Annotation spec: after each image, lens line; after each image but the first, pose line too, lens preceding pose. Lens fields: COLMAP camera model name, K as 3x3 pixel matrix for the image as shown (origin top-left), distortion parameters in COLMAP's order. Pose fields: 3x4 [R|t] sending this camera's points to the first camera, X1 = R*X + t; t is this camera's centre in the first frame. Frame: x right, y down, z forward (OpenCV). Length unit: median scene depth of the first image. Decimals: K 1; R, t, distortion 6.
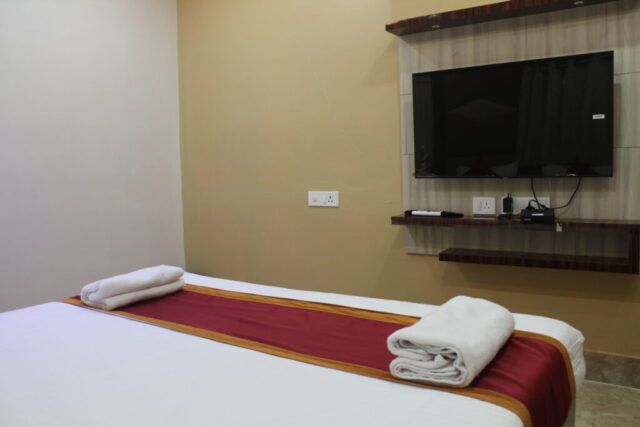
lens RADIAL K [[529.2, 0, 320.0], [0, 529.2, 213.5], [0, 0, 1]] dist [-0.141907, 0.121969]
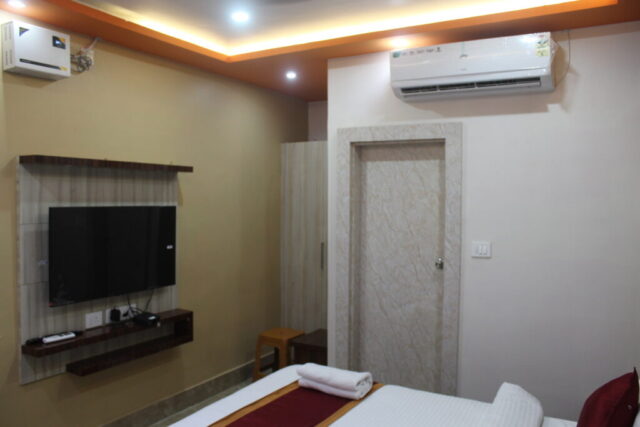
lens RADIAL K [[529.2, 0, 320.0], [0, 529.2, 213.5], [0, 0, 1]] dist [-0.141907, 0.121969]
pose [[-0.082416, -0.002761, 0.996594, -0.895581], [0.078033, 0.996908, 0.009215, -0.226184], [-0.993538, 0.078526, -0.081945, 0.560325]]
